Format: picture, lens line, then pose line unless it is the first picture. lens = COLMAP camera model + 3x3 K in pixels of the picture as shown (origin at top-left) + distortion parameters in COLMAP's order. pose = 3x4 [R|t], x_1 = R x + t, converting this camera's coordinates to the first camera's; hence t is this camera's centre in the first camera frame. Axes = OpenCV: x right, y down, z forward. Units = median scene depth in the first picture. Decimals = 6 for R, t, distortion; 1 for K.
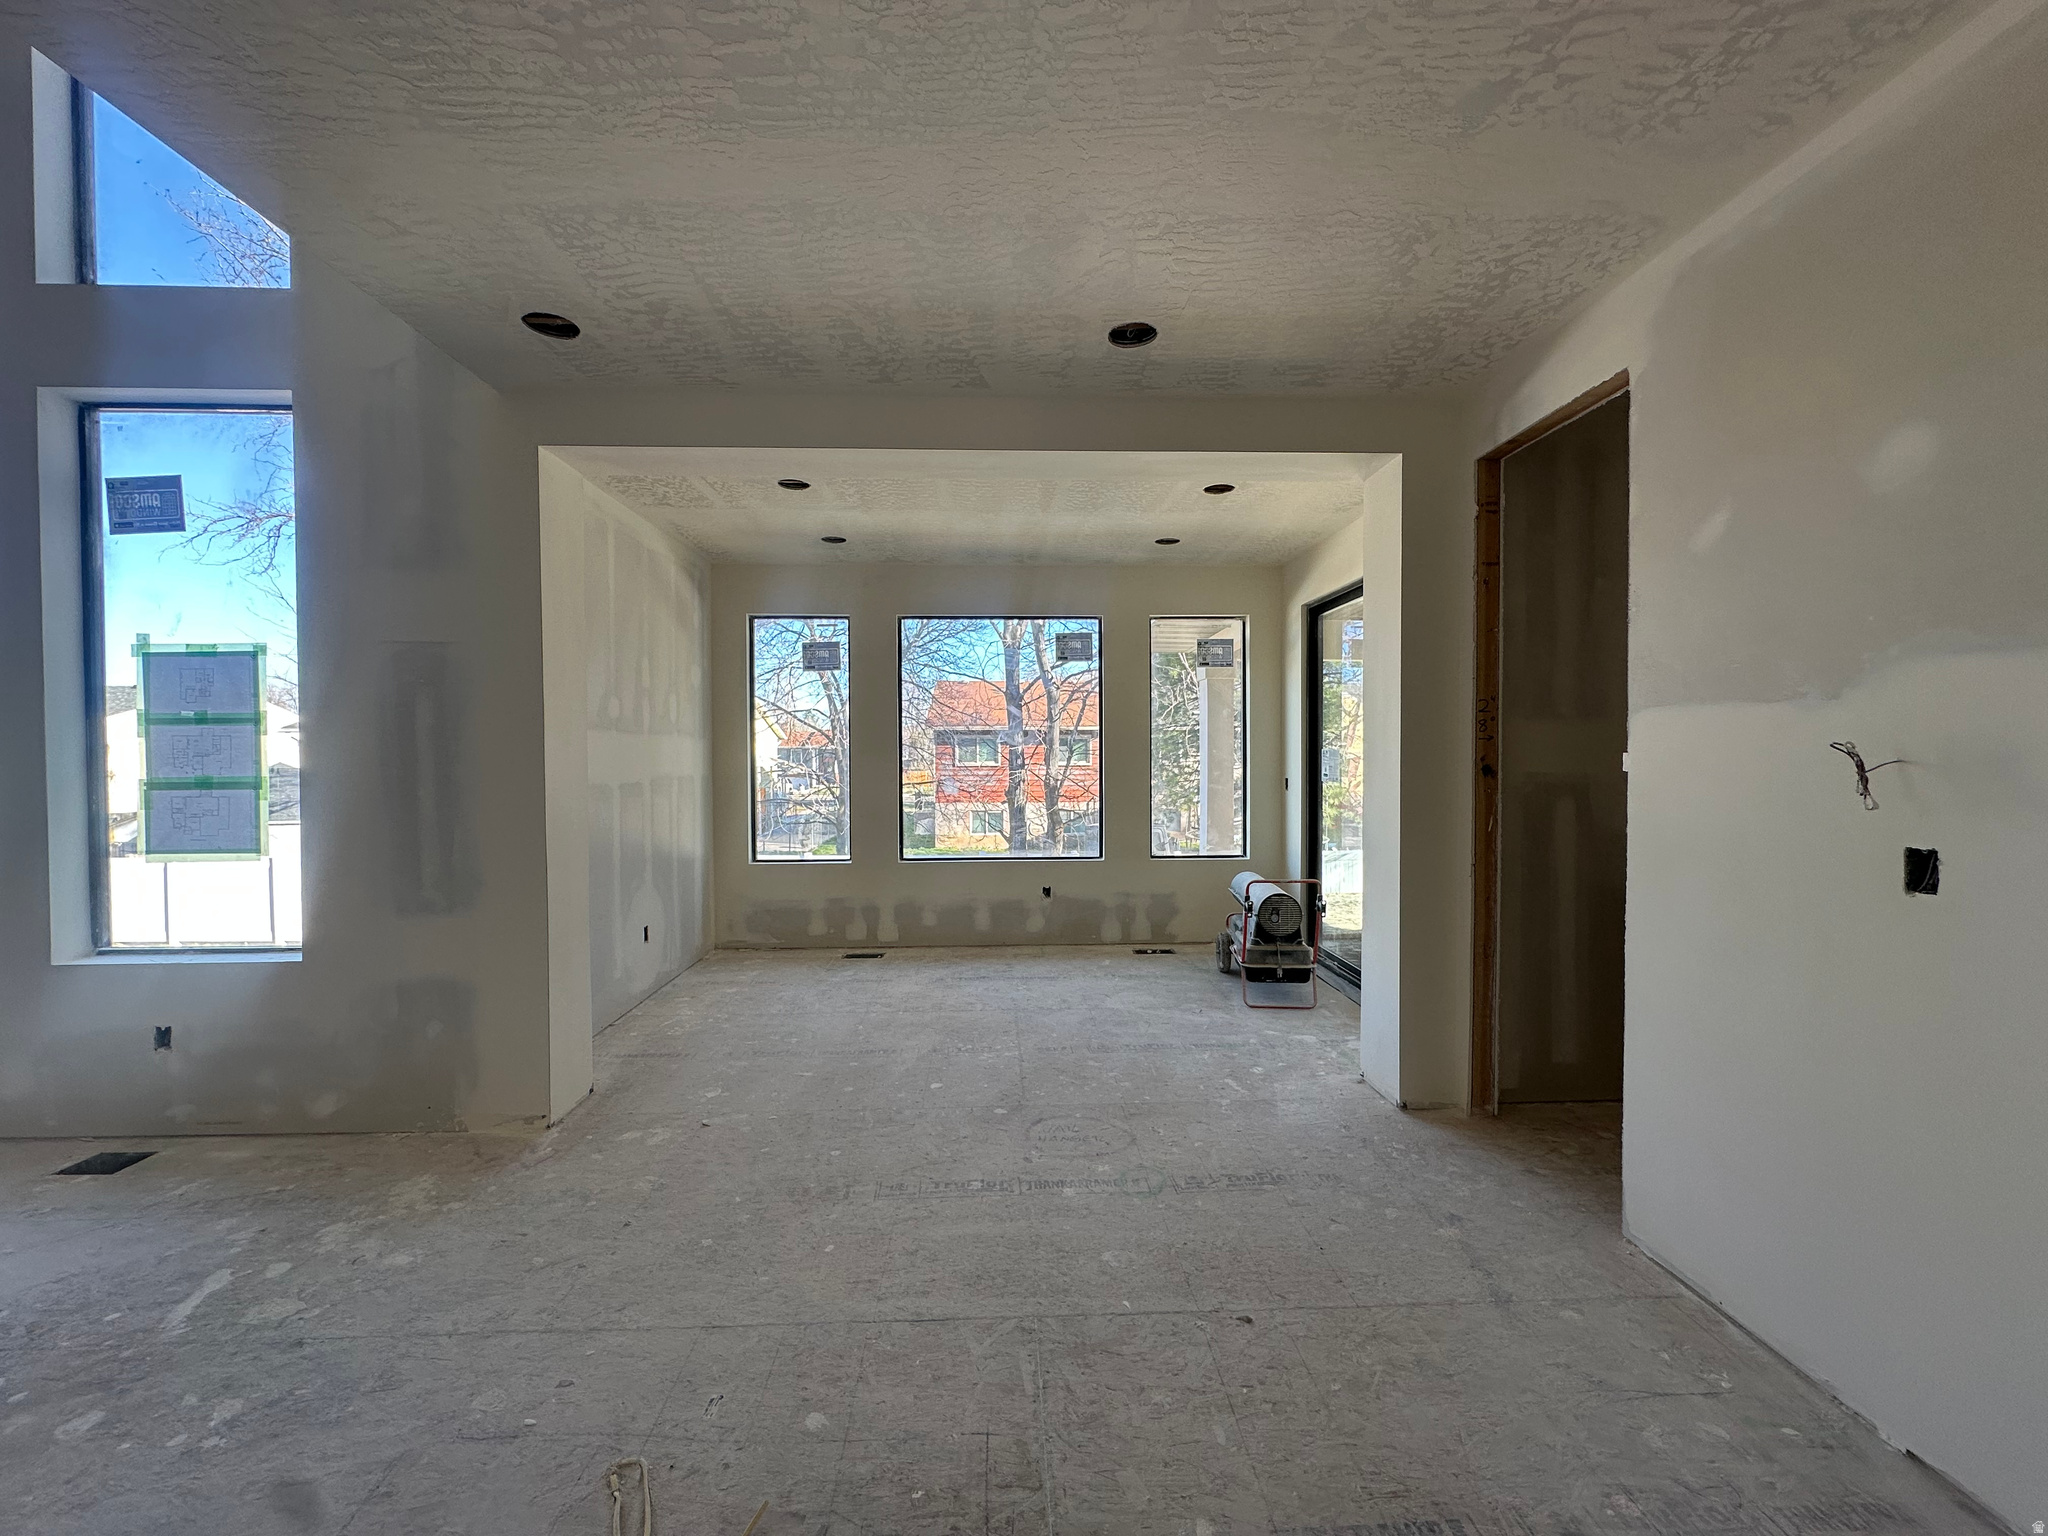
lens RADIAL K [[812.6, 0, 1024.5], [0, 812.6, 769.0], [0, 0, 1]] dist [-0.002818, -0.000030]
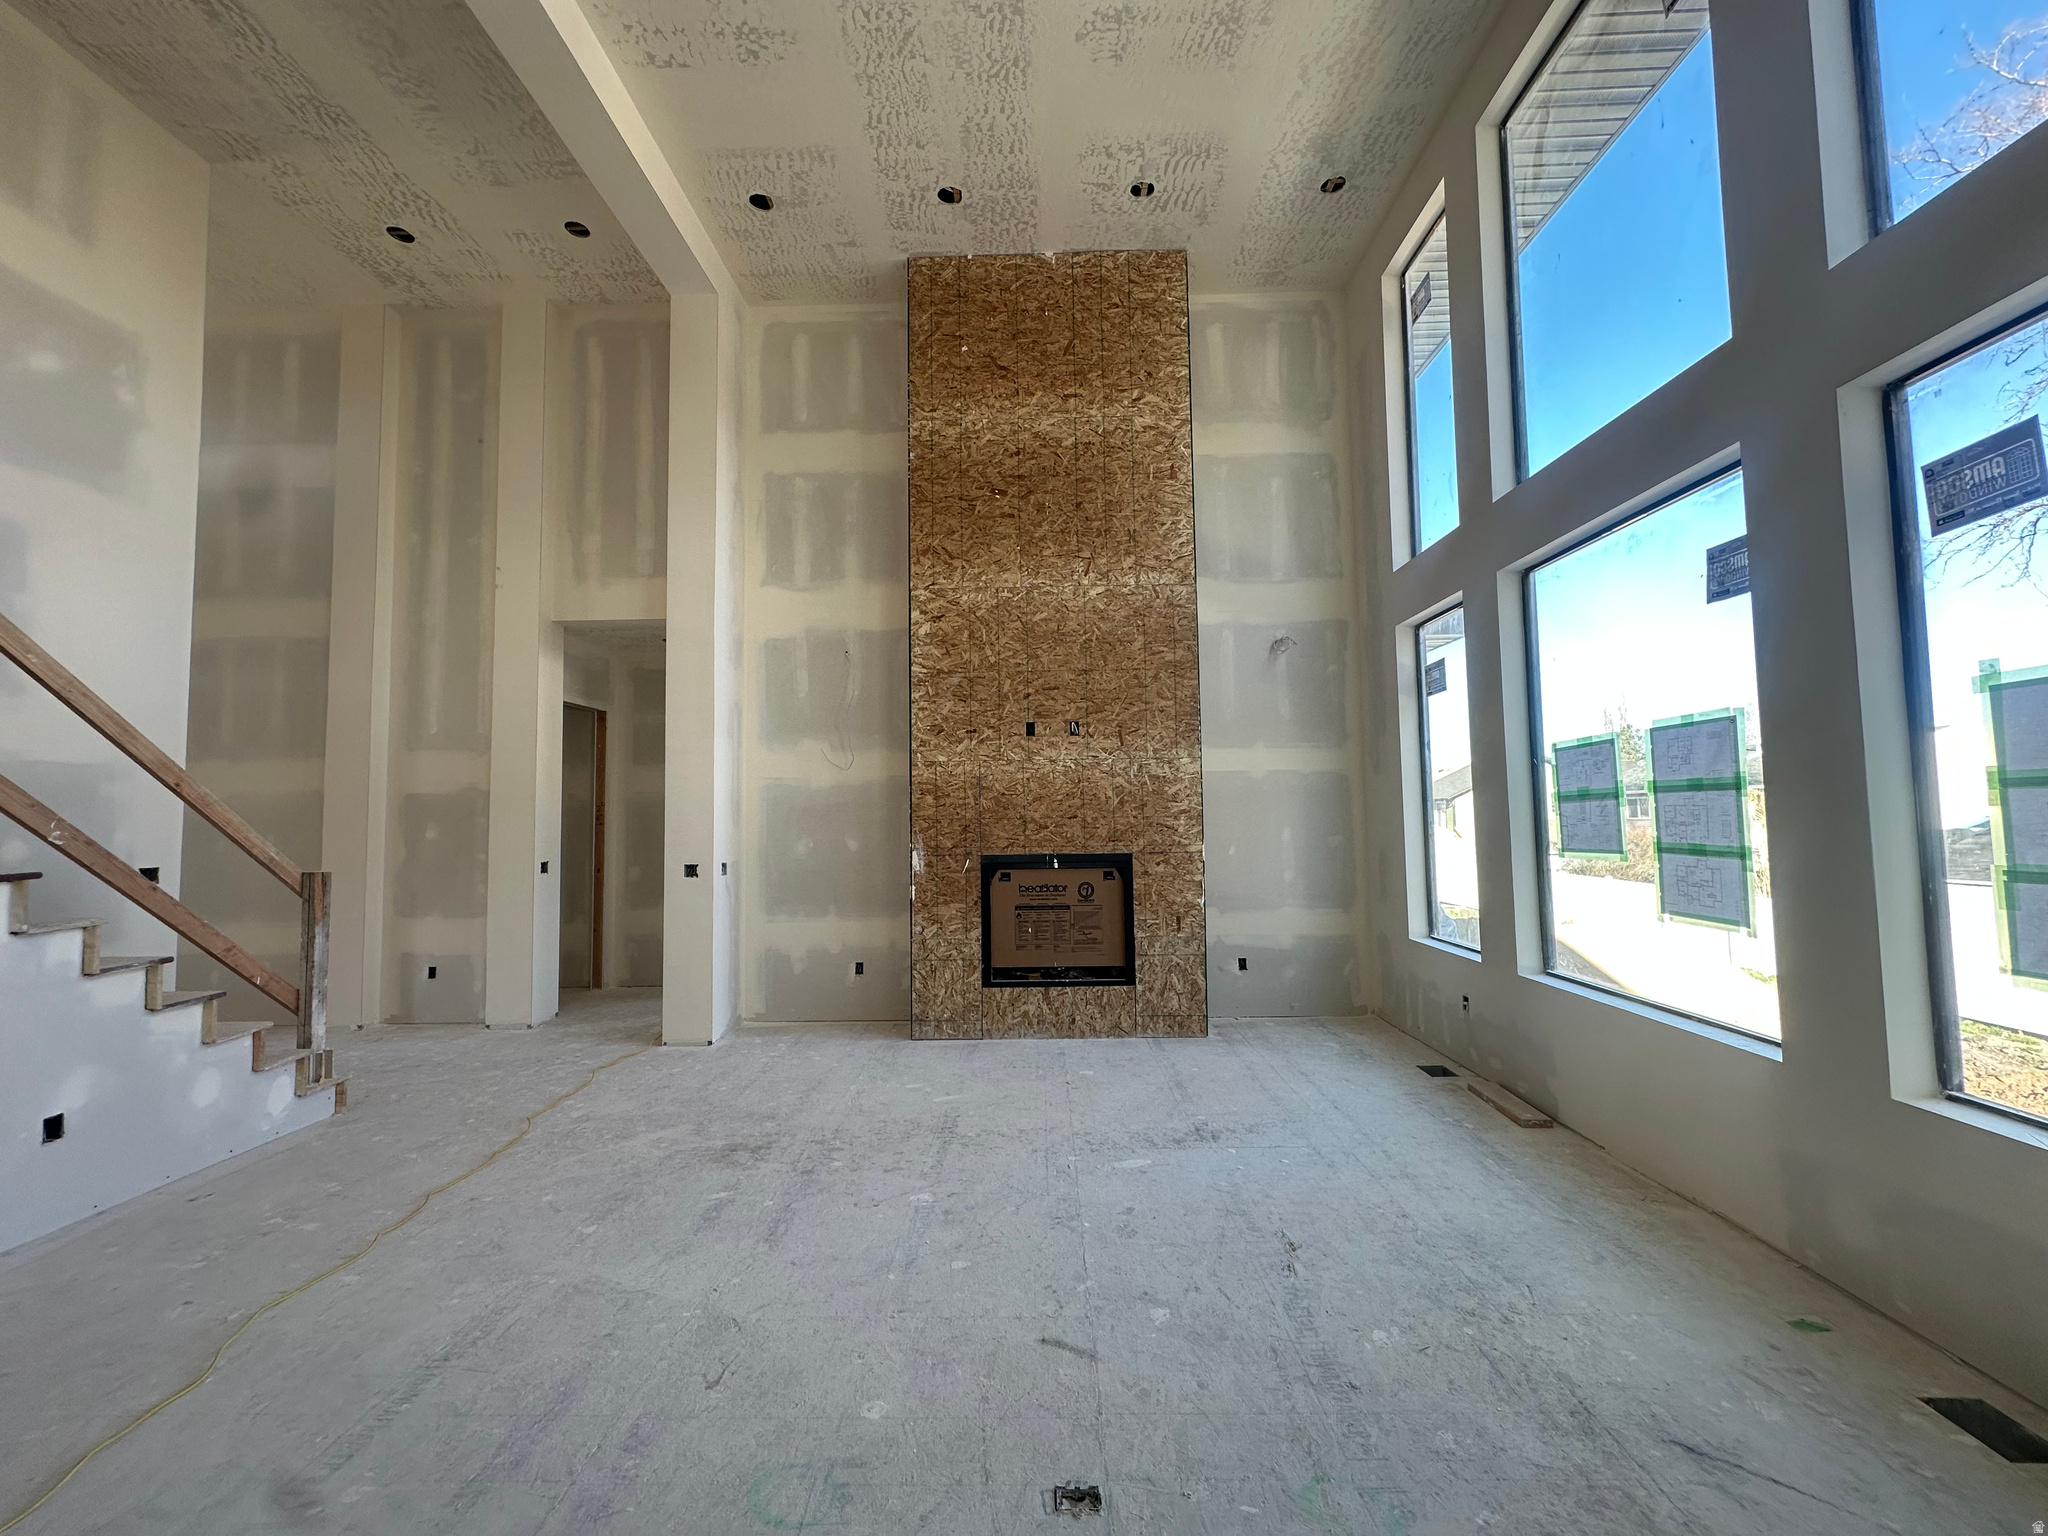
lens RADIAL K [[812.6, 0, 1024.5], [0, 812.6, 769.0], [0, 0, 1]] dist [-0.002818, -0.000030]
pose [[-0.060920, -0.054144, -0.996673, -0.341173], [-0.001140, 0.998531, -0.054175, -0.032393], [0.998142, -0.002164, -0.060893, 0.203092]]
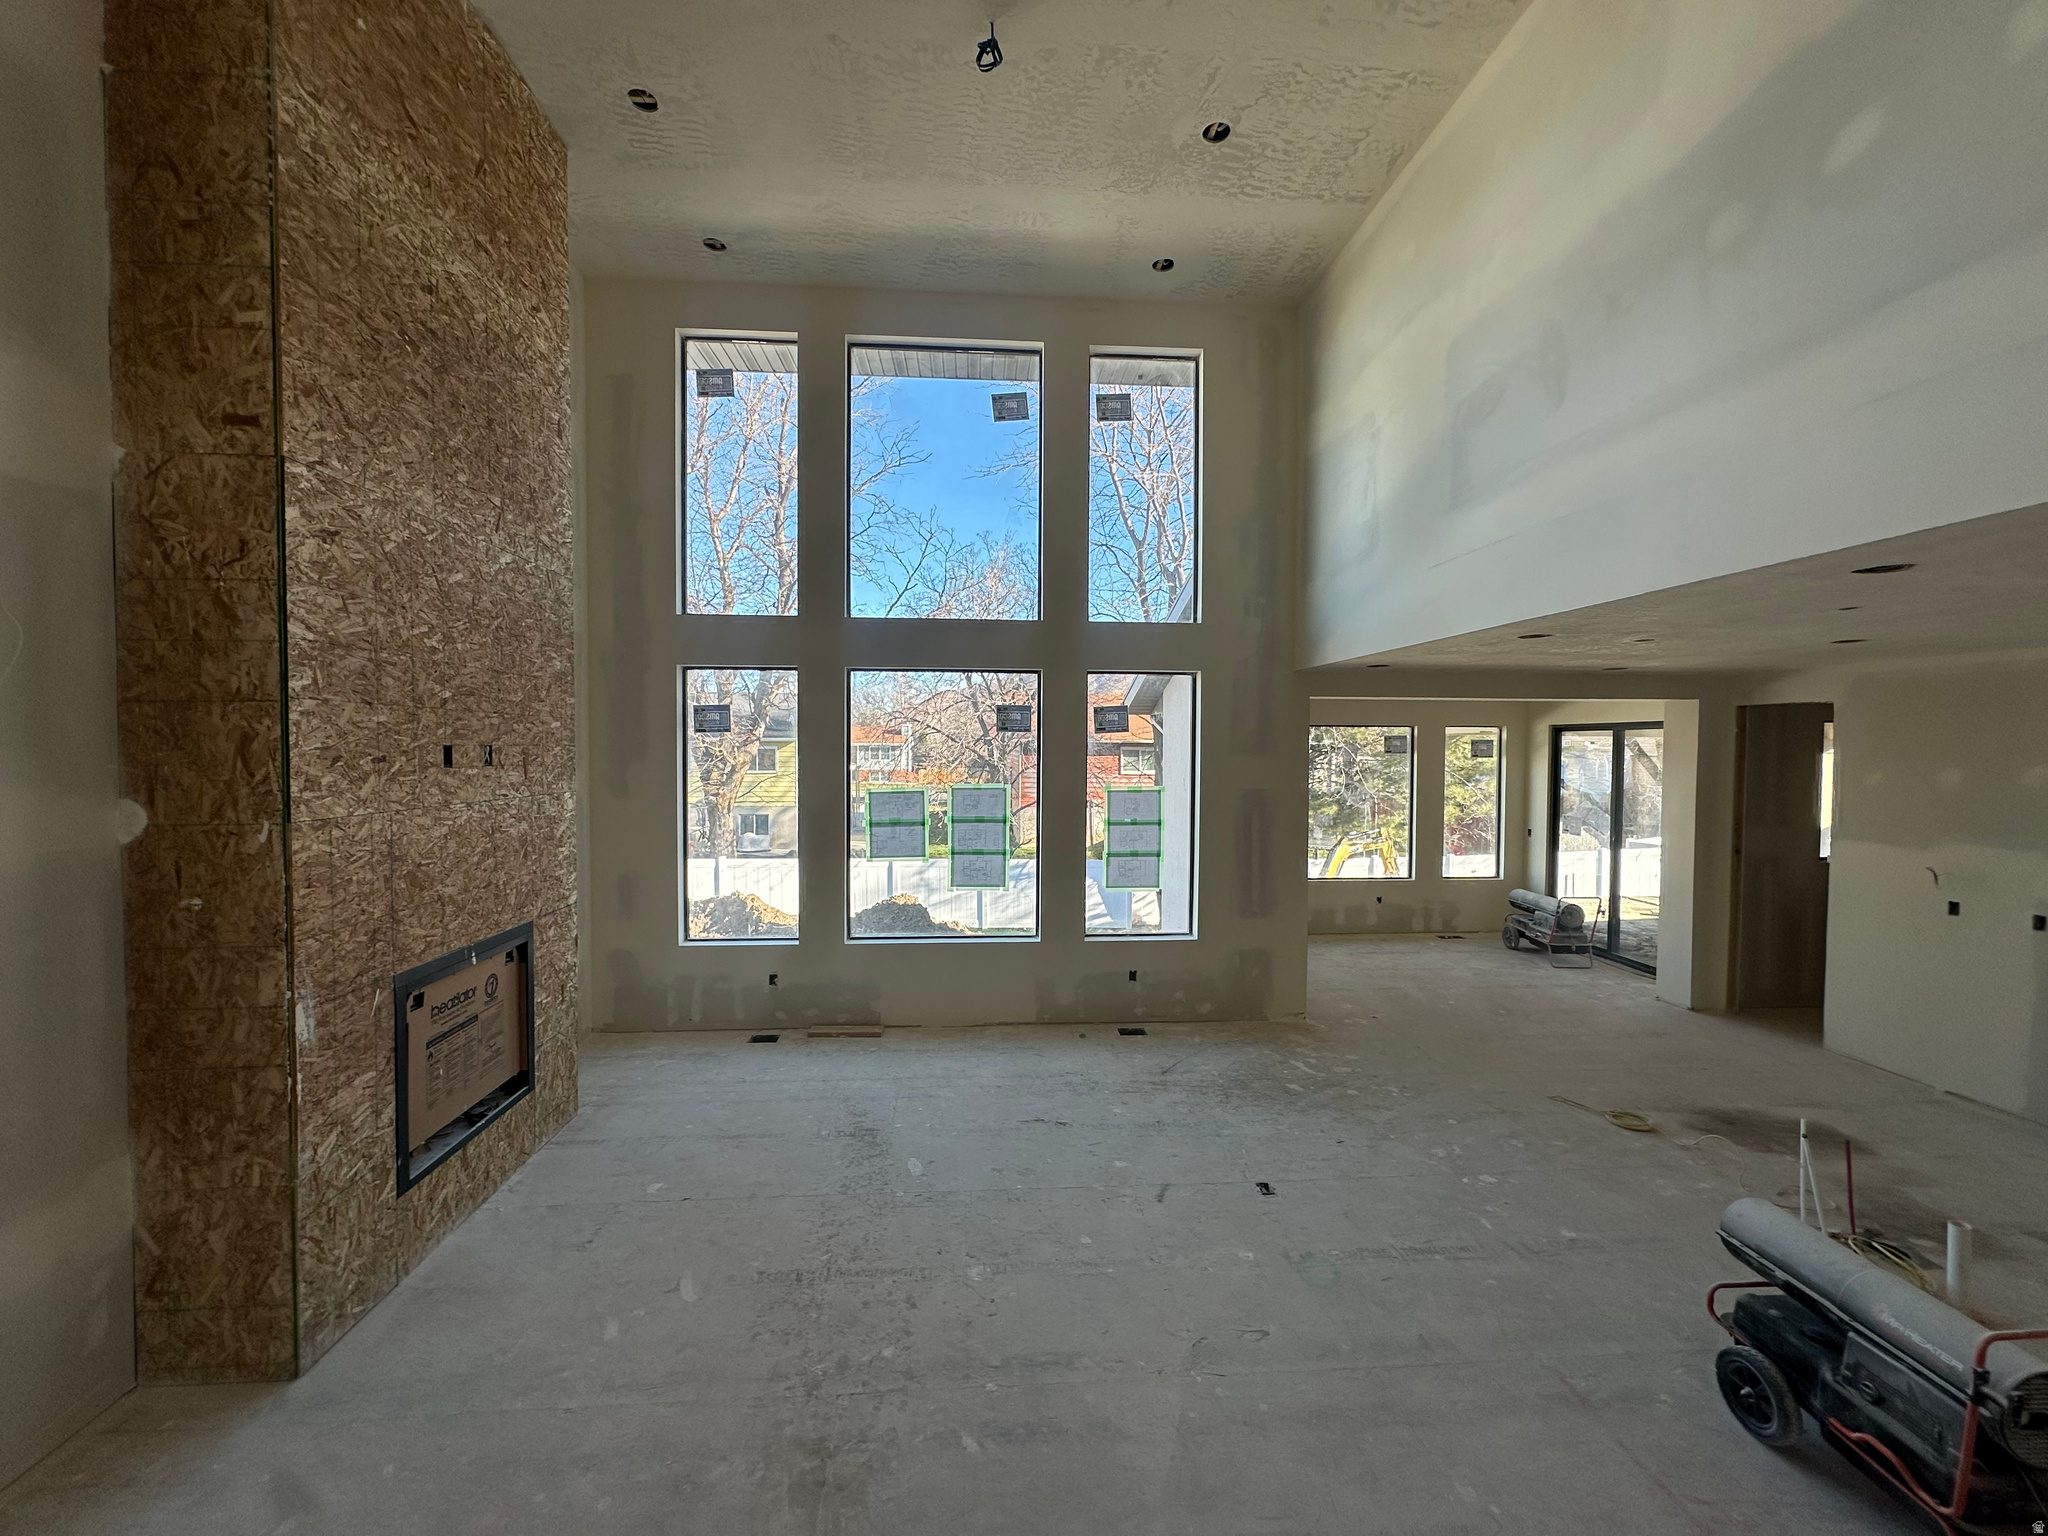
lens RADIAL K [[812.6, 0, 1024.5], [0, 812.6, 769.0], [0, 0, 1]] dist [-0.002818, -0.000030]
pose [[0.999463, 0.008546, 0.031648, -1.391948], [-0.008923, 0.999891, 0.011772, -0.225785], [-0.031544, -0.012048, 0.999430, -1.084401]]
